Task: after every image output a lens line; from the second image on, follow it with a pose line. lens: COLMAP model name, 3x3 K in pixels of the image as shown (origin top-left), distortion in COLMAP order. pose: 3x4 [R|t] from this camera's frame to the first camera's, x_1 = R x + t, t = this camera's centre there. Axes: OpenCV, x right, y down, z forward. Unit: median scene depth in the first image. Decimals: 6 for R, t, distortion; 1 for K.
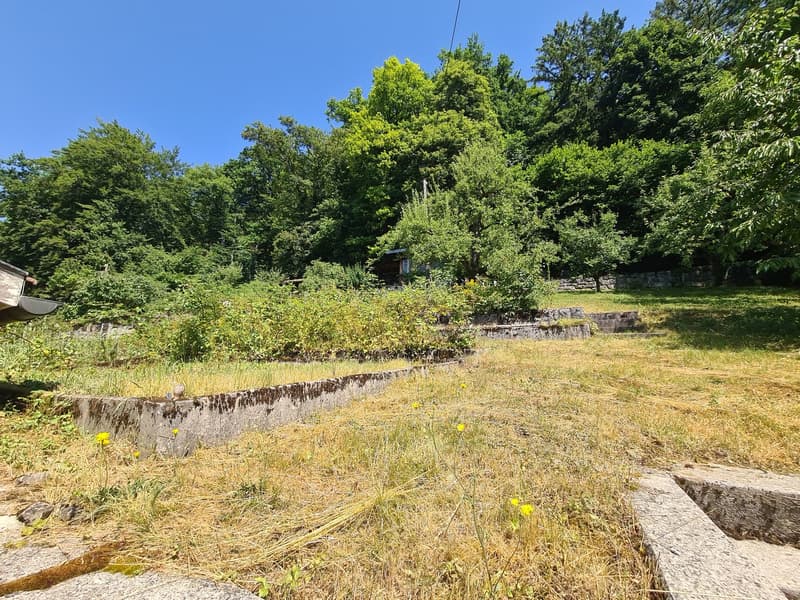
lens RADIAL K [[326.6, 0, 404.6], [0, 326.6, 298.6], [0, 0, 1]] dist [0.000227, -0.001615]
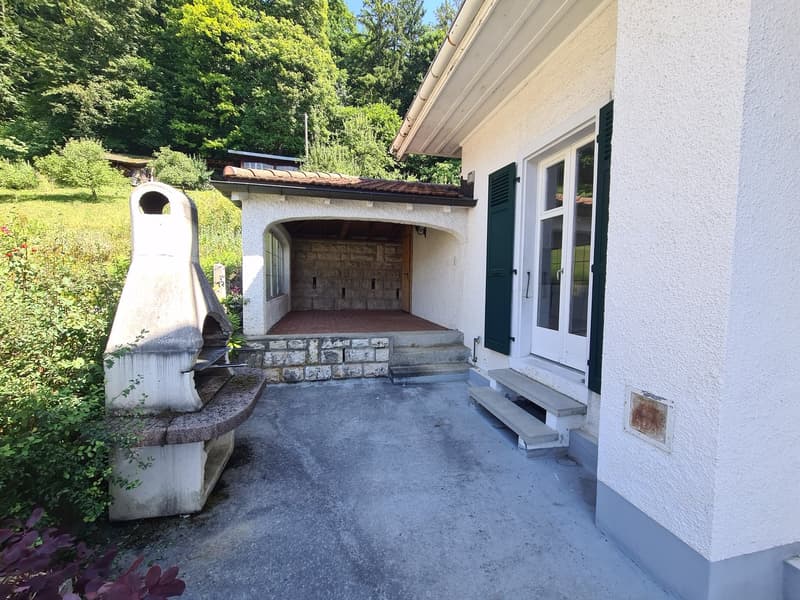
lens RADIAL K [[326.6, 0, 403.2], [0, 326.6, 297.9], [0, 0, 1]] dist [0.000227, -0.001615]
pose [[0.740432, -0.038806, 0.671010, -0.431687], [-0.158932, 0.959912, 0.230889, -0.026332], [-0.653071, -0.277603, 0.704582, -0.268617]]
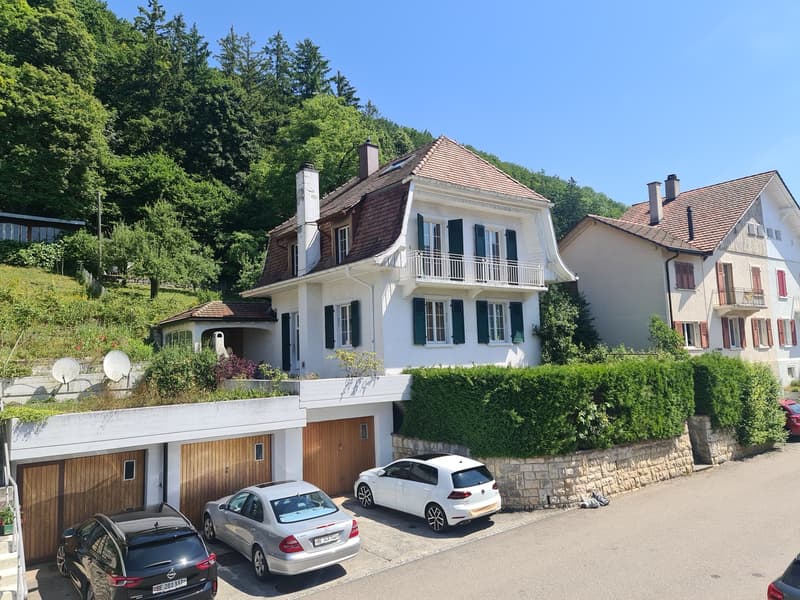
lens RADIAL K [[585.1, 0, 399.6], [0, 585.1, 300.5], [0, 0, 1]] dist [0.046120, -0.014539]
pose [[0.408565, 0.061408, 0.910661, -1.196632], [-0.168492, 0.985661, 0.009127, -0.136134], [-0.897043, -0.157168, 0.413053, -0.810110]]
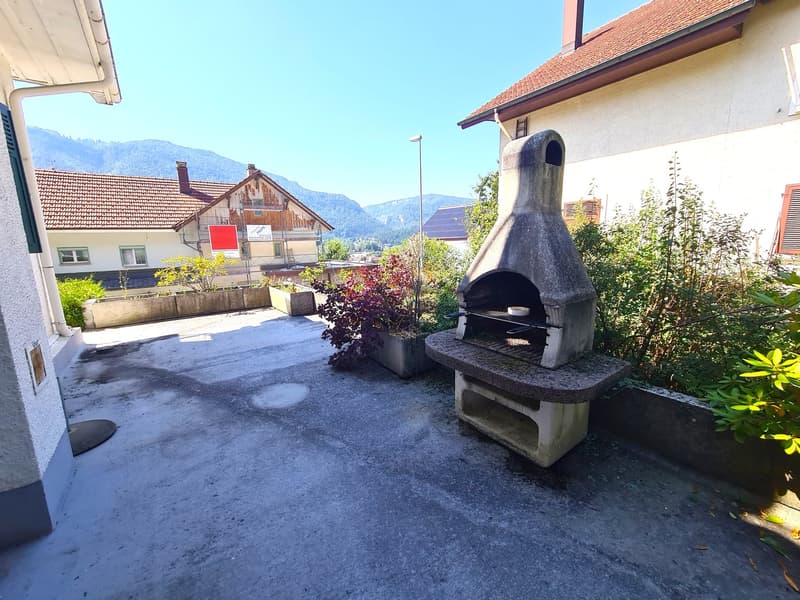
lens RADIAL K [[326.6, 0, 400.0], [0, 326.6, 298.7], [0, 0, 1]] dist [0.000227, -0.001615]
pose [[-0.423791, 0.156931, -0.892062, -0.296701], [0.218115, 0.973575, 0.067651, 0.010334], [0.879106, -0.165902, -0.446821, -0.130896]]
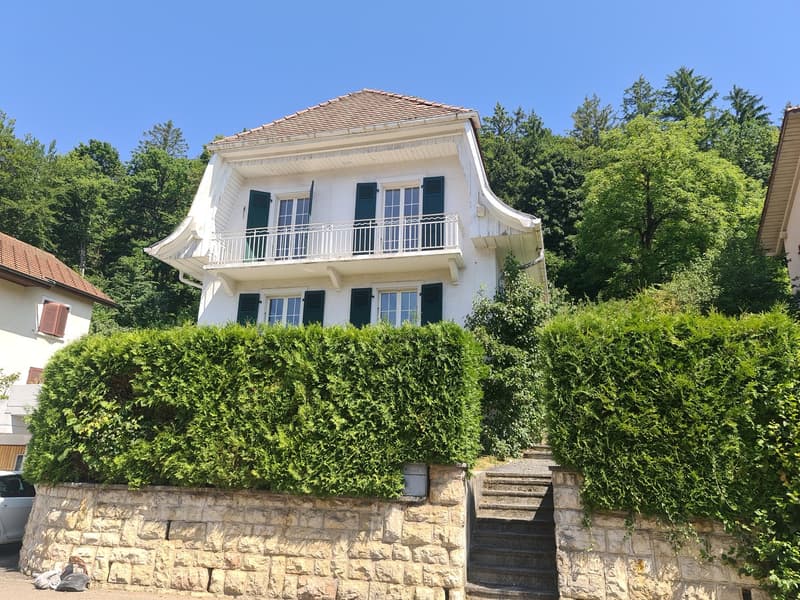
lens RADIAL K [[585.1, 0, 397.5], [0, 585.1, 302.8], [0, 0, 1]] dist [0.046120, -0.014539]
pose [[0.974640, 0.077999, 0.209743, -0.310142], [-0.067702, 0.996142, -0.055841, -0.098293], [-0.213290, 0.040225, 0.976161, -1.189254]]
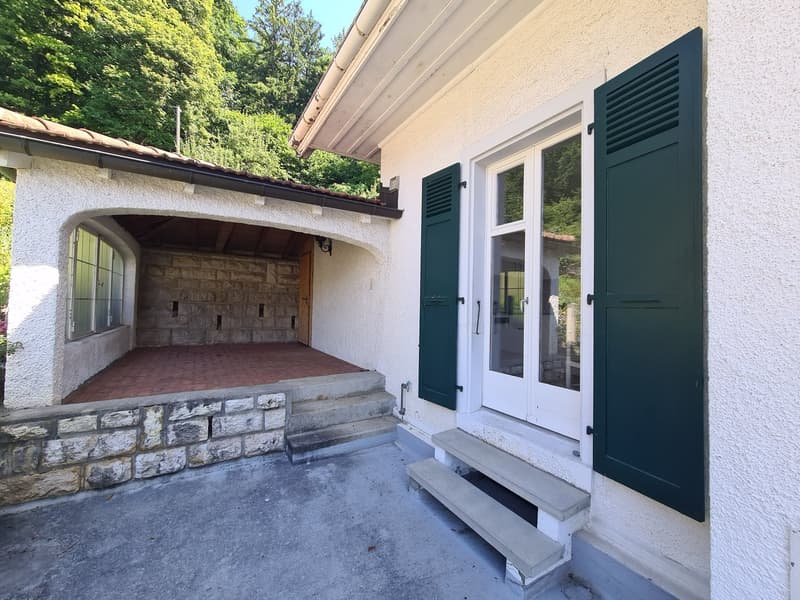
lens RADIAL K [[326.6, 0, 401.6], [0, 326.6, 297.7], [0, 0, 1]] dist [0.000227, -0.001615]
pose [[0.494074, 0.018716, 0.869218, -0.397484], [-0.214423, 0.971509, 0.100962, -0.017726], [-0.842564, -0.236263, 0.484010, -0.222007]]
